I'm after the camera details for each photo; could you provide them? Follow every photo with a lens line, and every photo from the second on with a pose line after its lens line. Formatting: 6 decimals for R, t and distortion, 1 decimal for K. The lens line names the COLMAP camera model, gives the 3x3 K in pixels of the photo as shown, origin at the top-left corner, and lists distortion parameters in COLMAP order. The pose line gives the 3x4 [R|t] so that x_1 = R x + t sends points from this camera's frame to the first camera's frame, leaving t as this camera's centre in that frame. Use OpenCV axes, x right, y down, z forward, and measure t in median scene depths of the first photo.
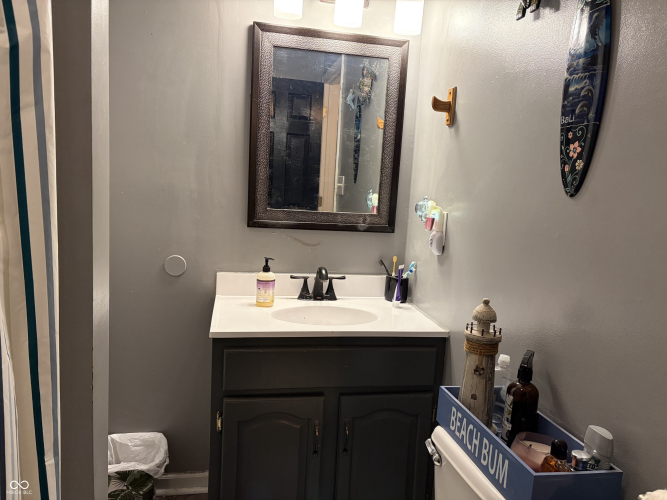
lens RADIAL K [[499.4, 0, 332.3], [0, 499.4, 252.2], [0, 0, 1]] dist [0.034768, -0.018096]
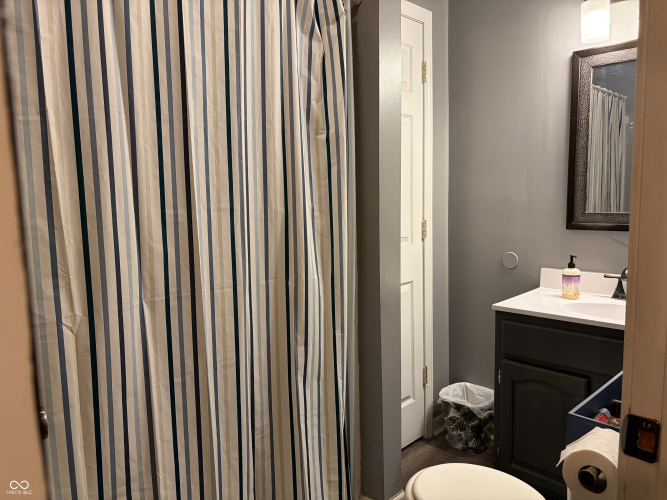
lens RADIAL K [[499.4, 0, 334.0], [0, 499.4, 247.9], [0, 0, 1]] dist [0.034768, -0.018096]
pose [[0.566097, 0.025439, -0.823946, 0.494404], [-0.063873, 0.997872, -0.013075, 0.042274], [0.821860, 0.060030, 0.566517, -0.088109]]
